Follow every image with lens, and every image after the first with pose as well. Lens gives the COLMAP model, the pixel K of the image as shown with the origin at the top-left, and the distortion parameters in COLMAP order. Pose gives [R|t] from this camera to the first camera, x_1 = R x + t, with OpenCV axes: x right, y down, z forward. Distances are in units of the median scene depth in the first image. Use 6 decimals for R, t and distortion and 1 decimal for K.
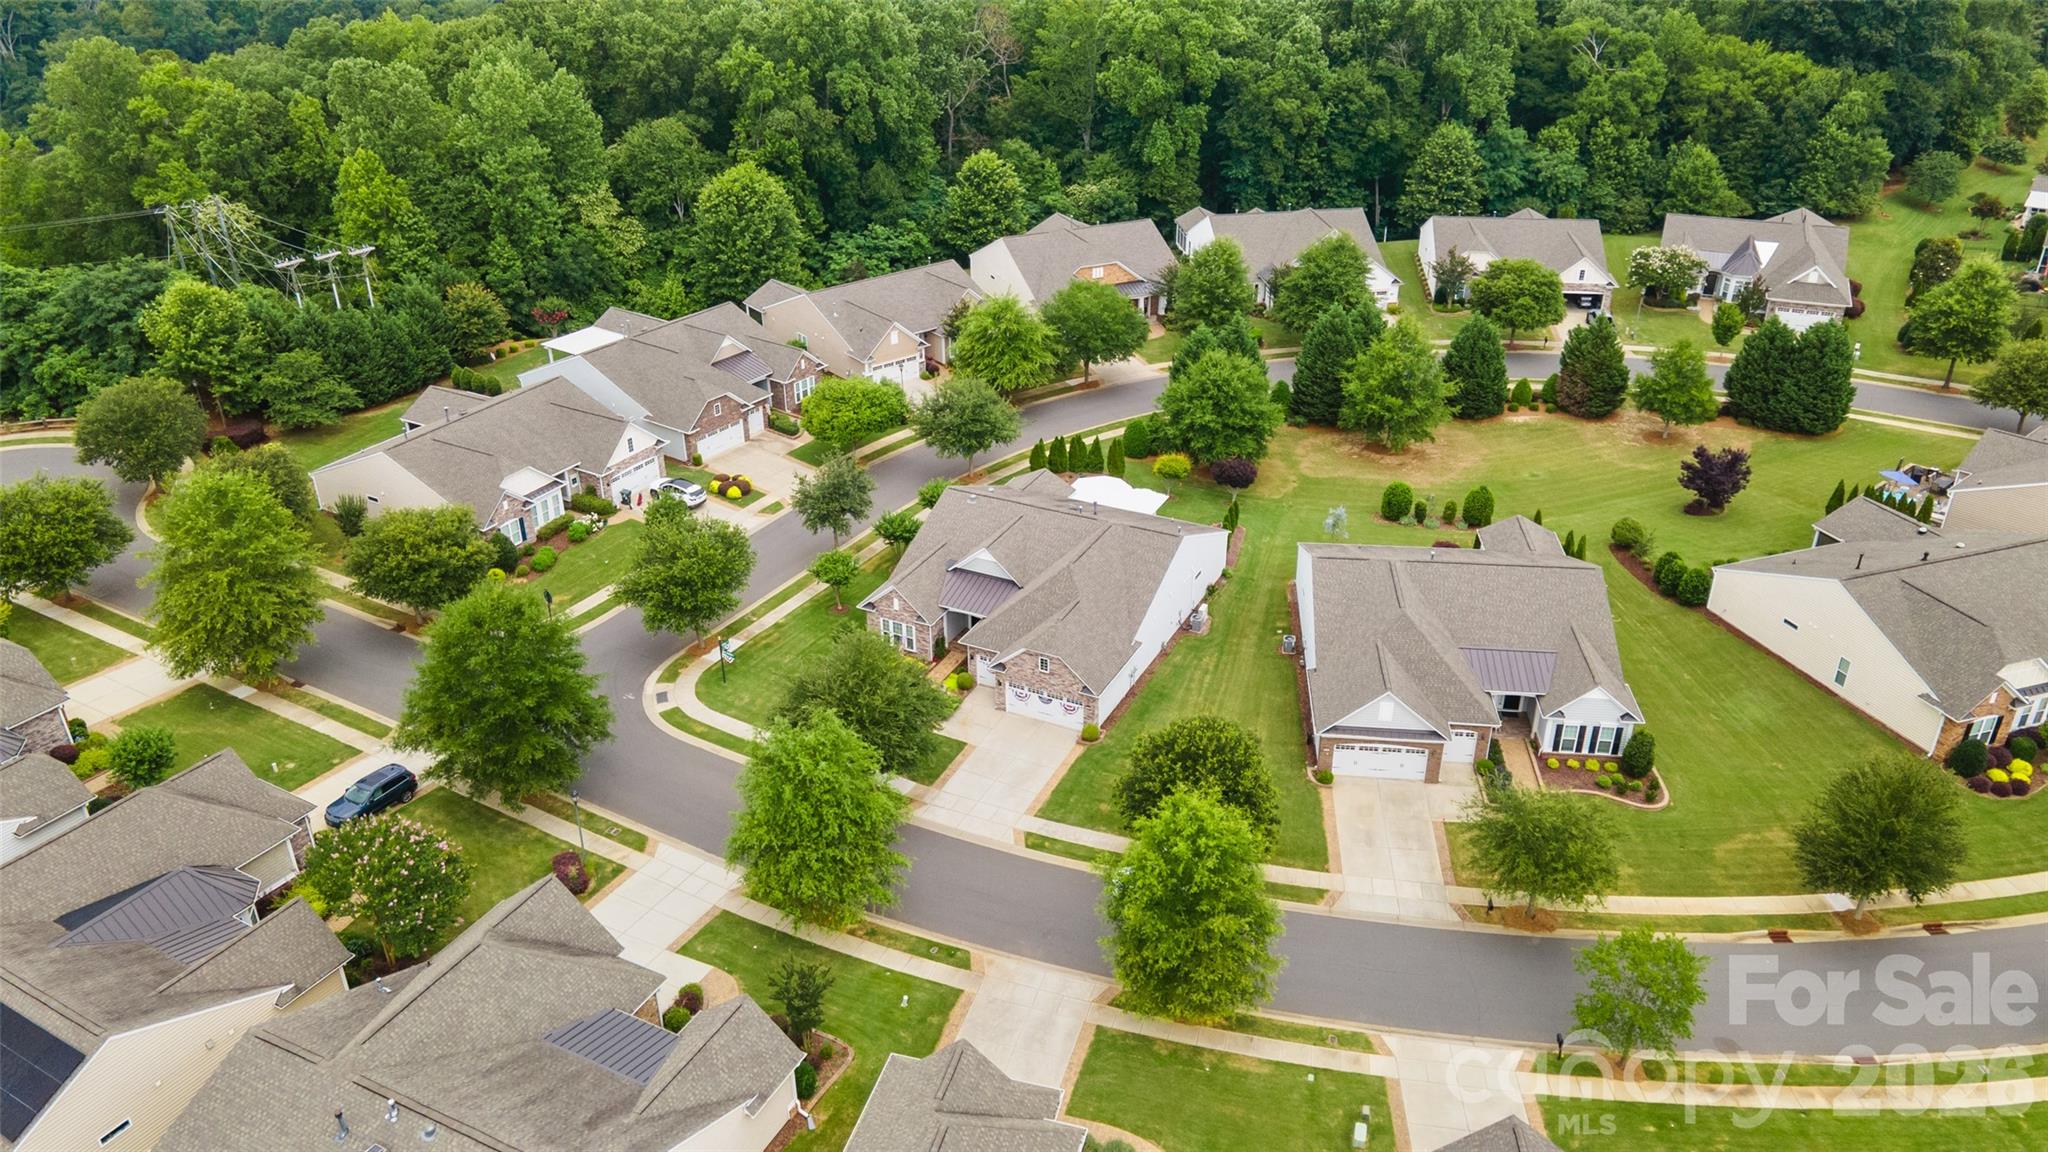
lens RADIAL K [[1490.9, 0, 1022.1], [0, 1490.9, 567.7], [0, 0, 1]] dist [0.013453, 0.051851]
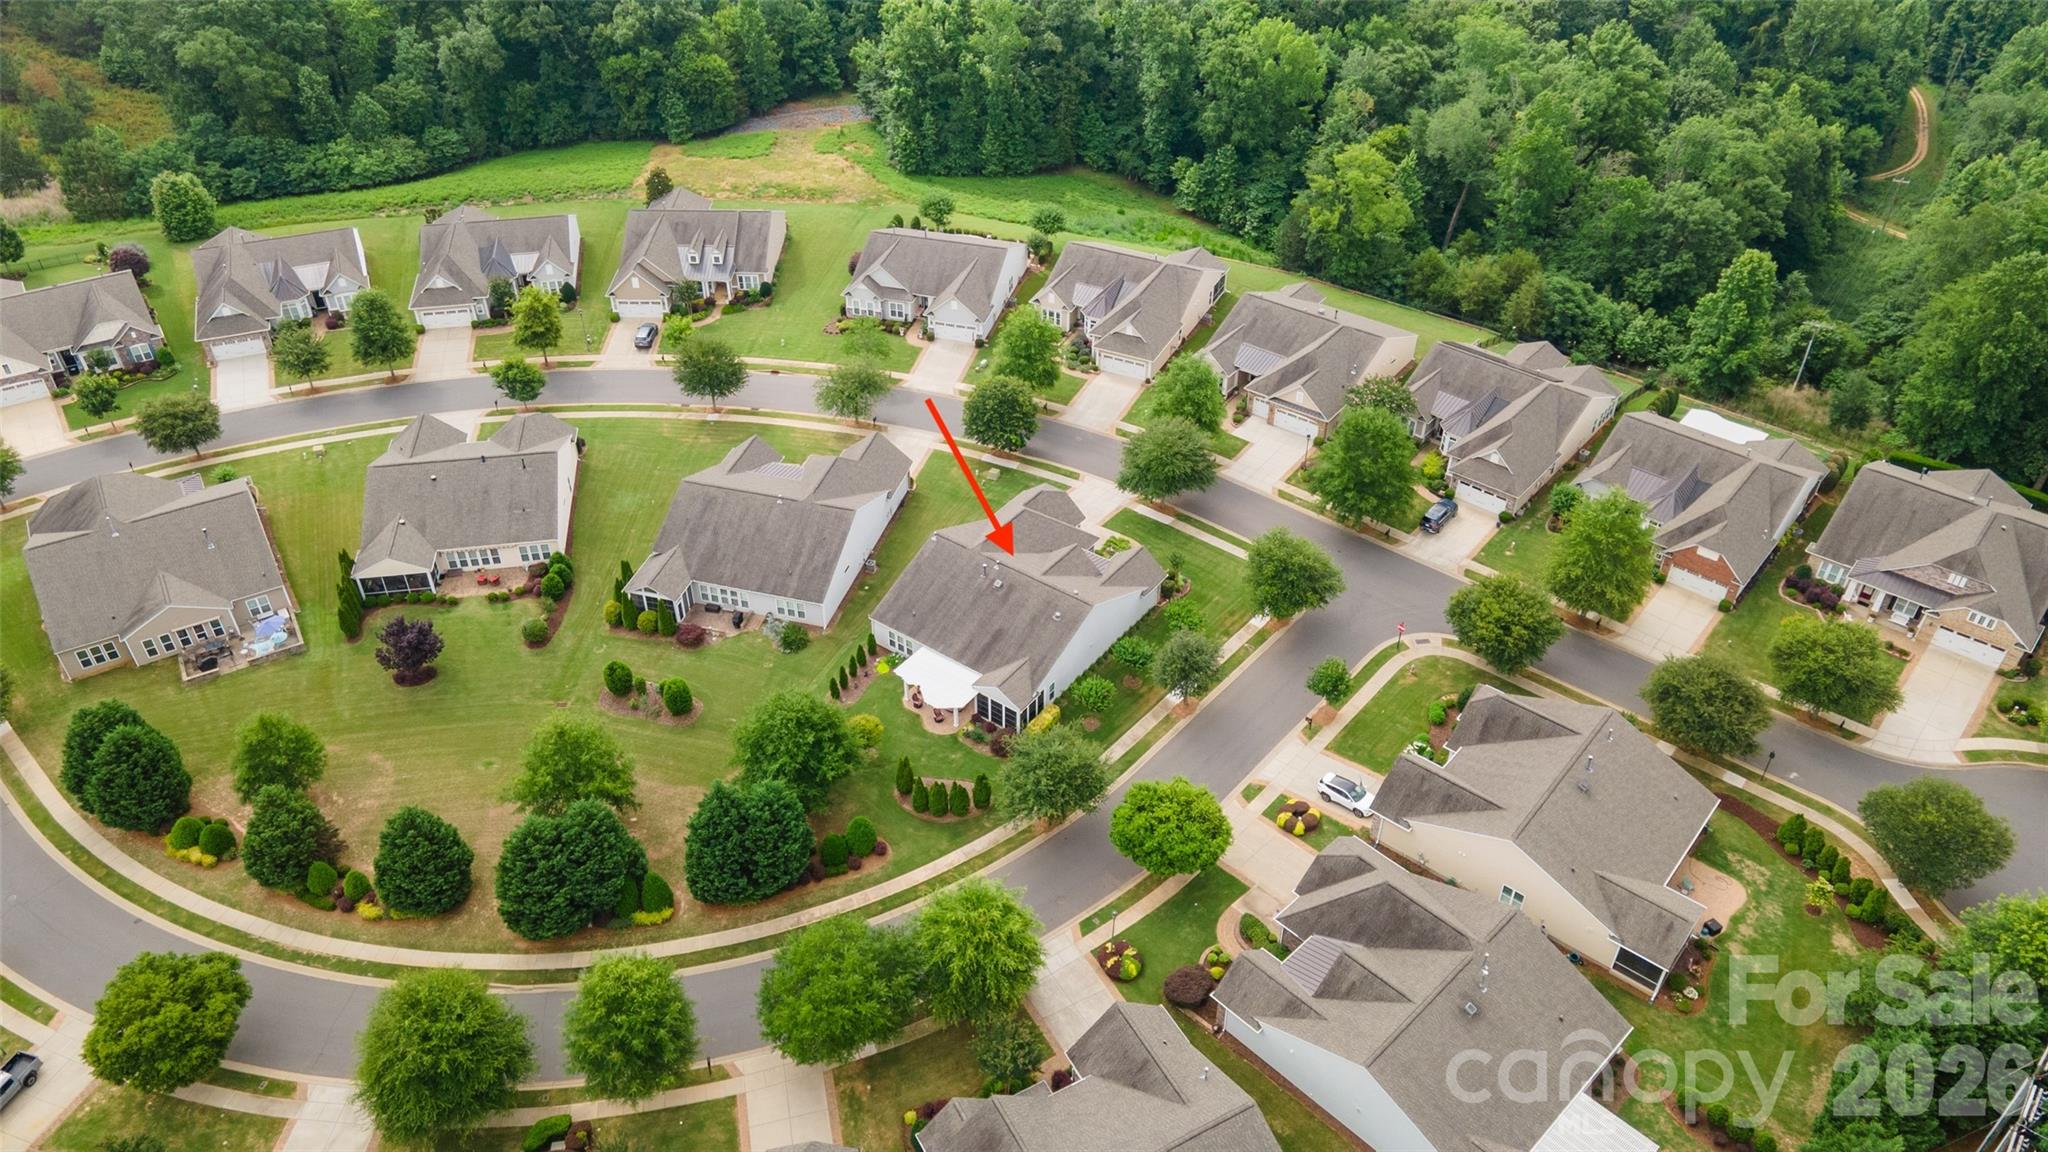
lens RADIAL K [[1490.9, 0, 1022.1], [0, 1490.9, 567.7], [0, 0, 1]] dist [0.013453, 0.051851]
pose [[-0.985480, -0.098771, 0.138109, -0.138079], [0.086778, 0.406158, 0.909673, -1.039750], [-0.145943, 0.908449, -0.391689, 1.281168]]
